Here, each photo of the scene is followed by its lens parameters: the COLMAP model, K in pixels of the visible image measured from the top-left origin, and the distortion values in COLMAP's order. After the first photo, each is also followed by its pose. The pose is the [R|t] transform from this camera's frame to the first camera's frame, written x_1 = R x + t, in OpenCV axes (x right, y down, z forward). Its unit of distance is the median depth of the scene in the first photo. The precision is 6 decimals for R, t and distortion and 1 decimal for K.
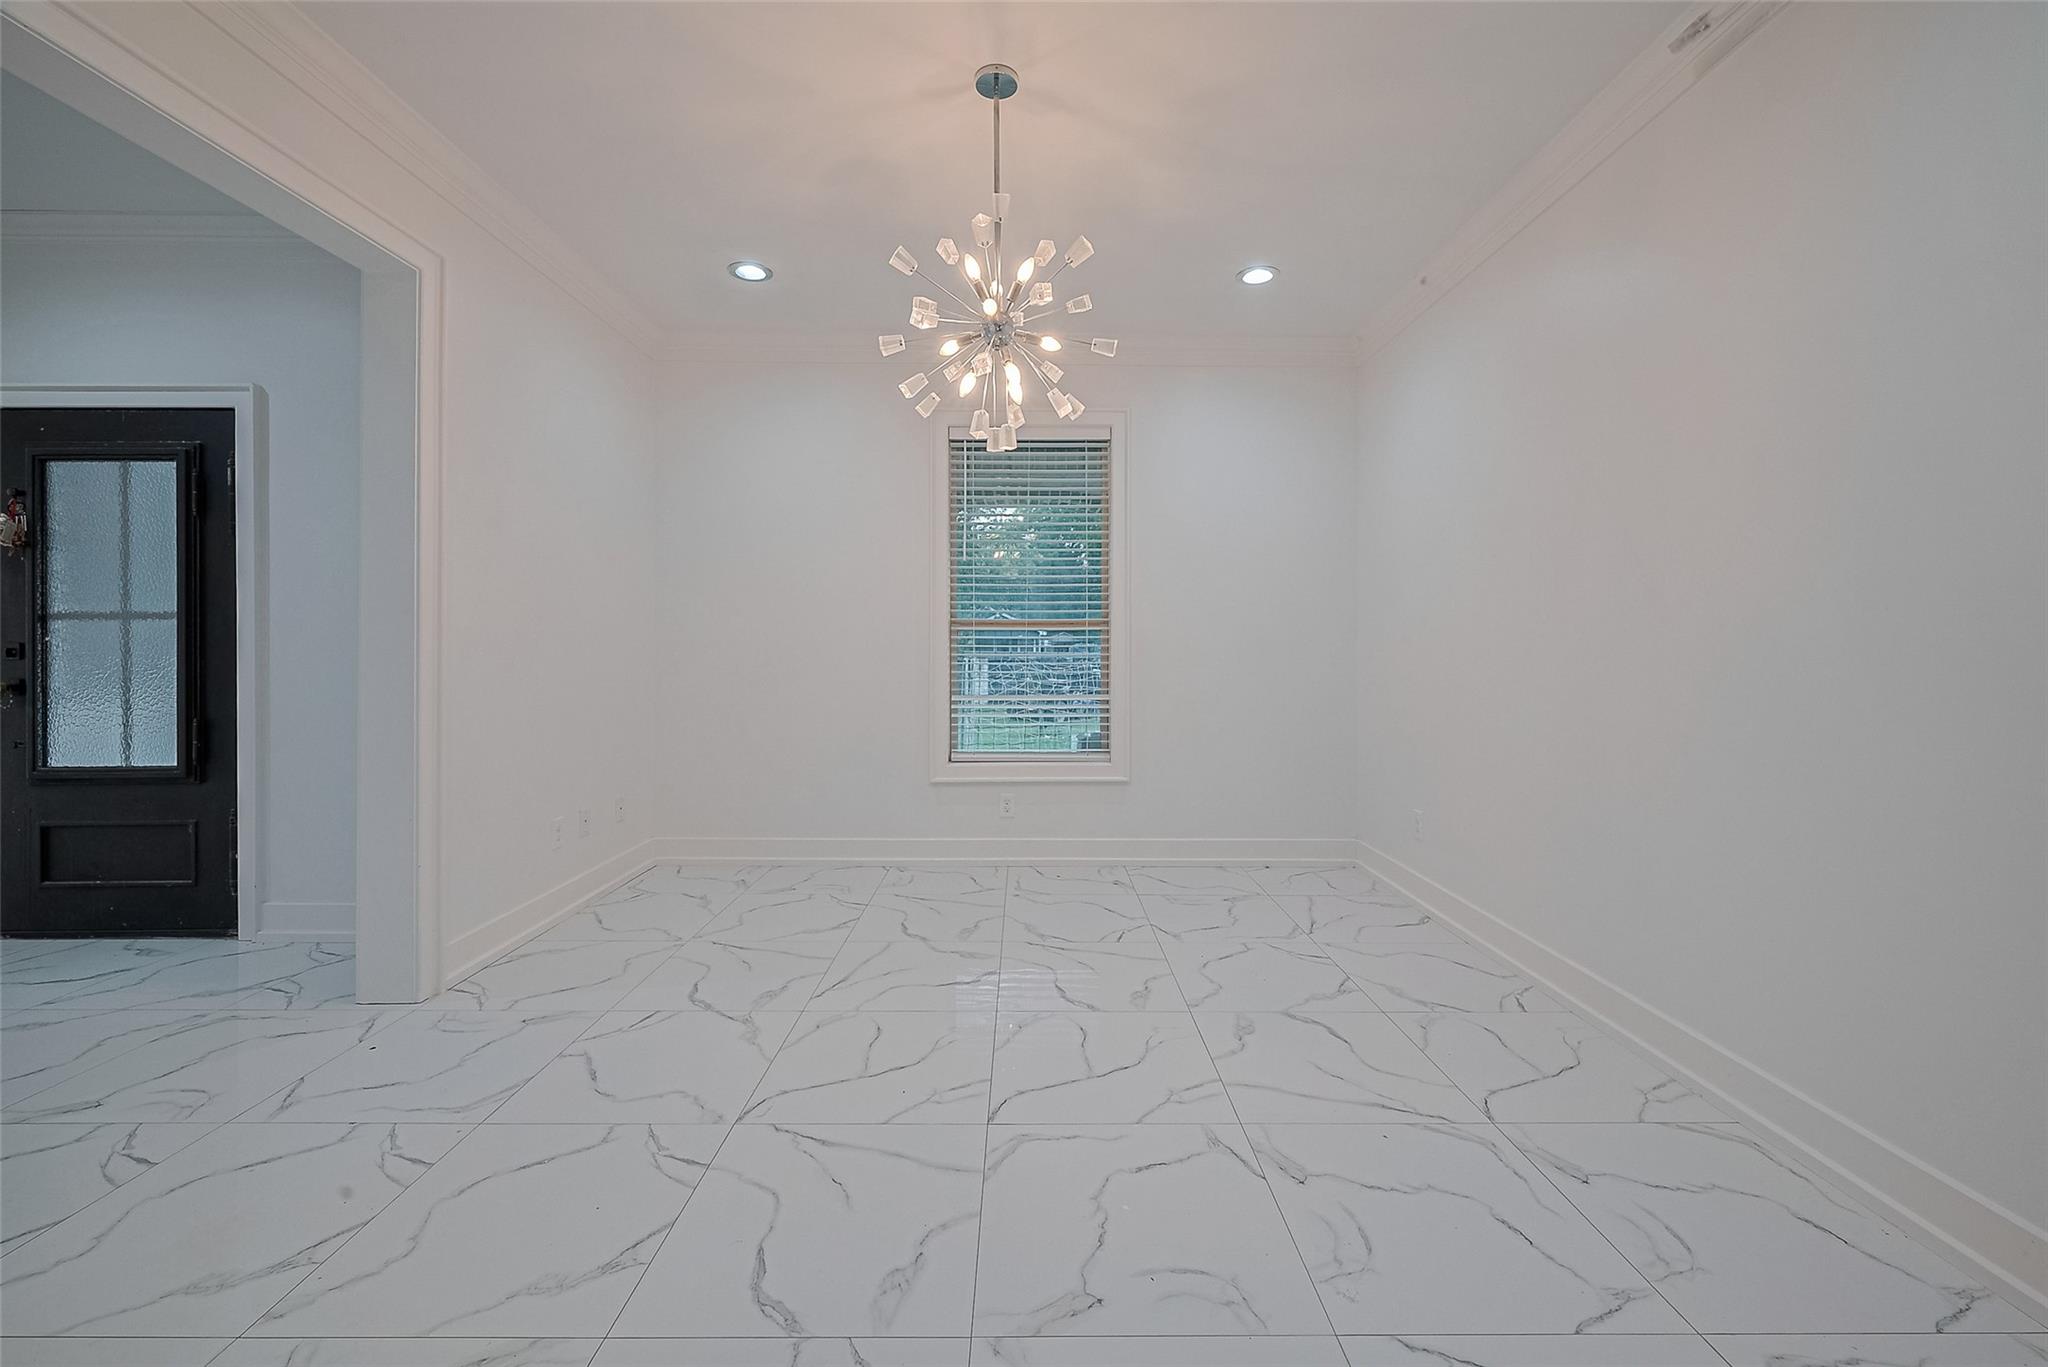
lens RADIAL K [[827.3, 0, 1034.4], [0, 827.3, 670.7], [0, 0, 1]] dist [-0.003190, 0.000656]
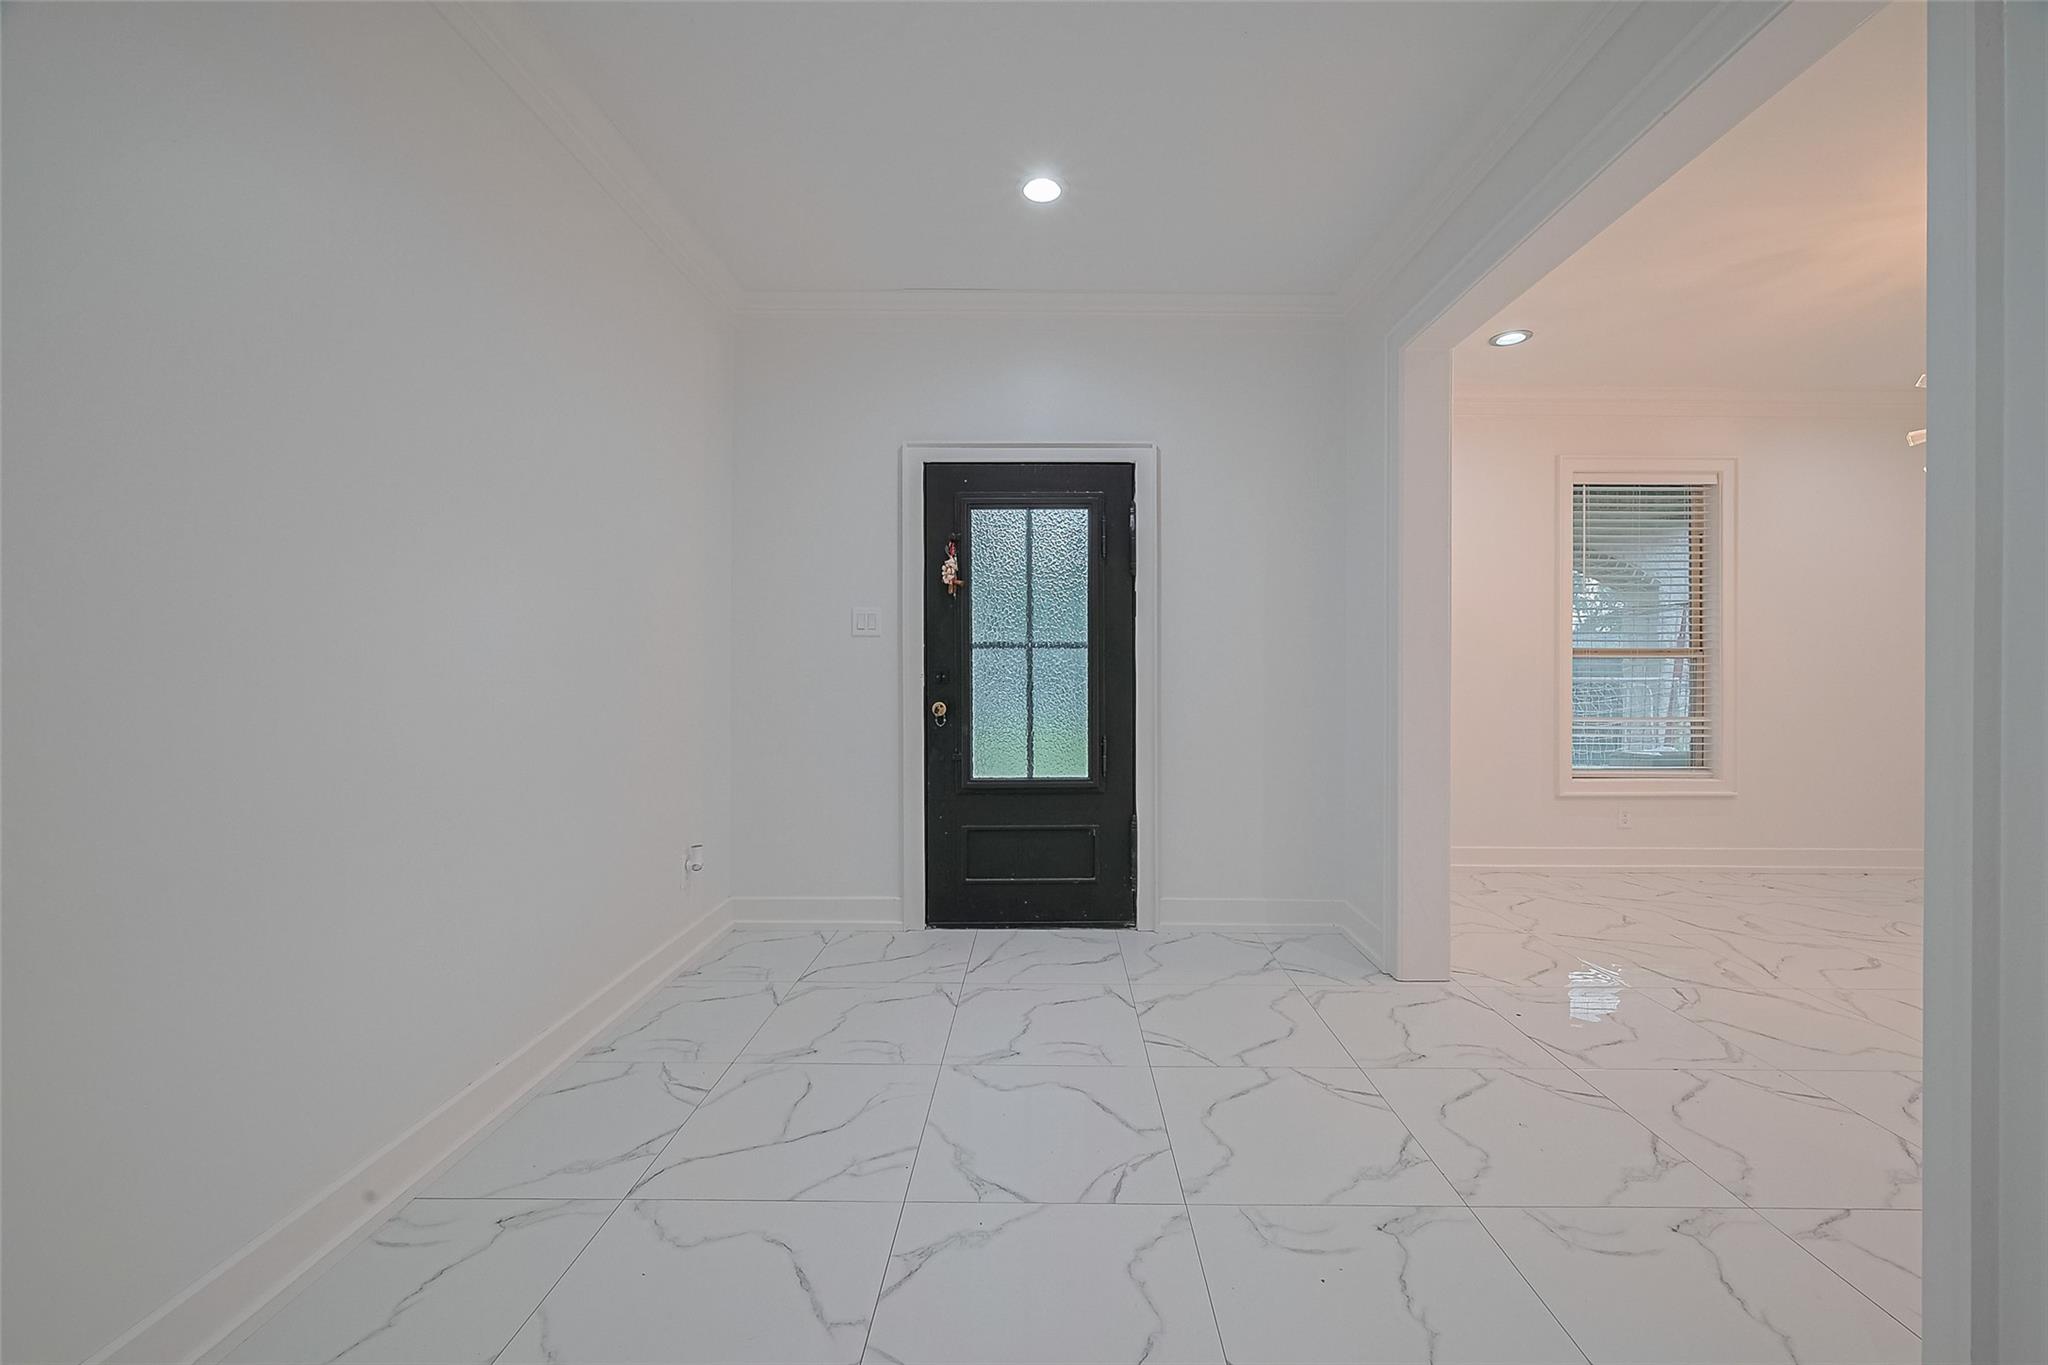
lens RADIAL K [[827.3, 0, 1015.3], [0, 827.3, 693.5], [0, 0, 1]] dist [-0.003190, 0.000656]
pose [[0.999965, 0.003208, -0.007703, -1.124142], [-0.003174, 0.999985, 0.004476, -0.005229], [0.007717, -0.004451, 0.999960, -0.139966]]
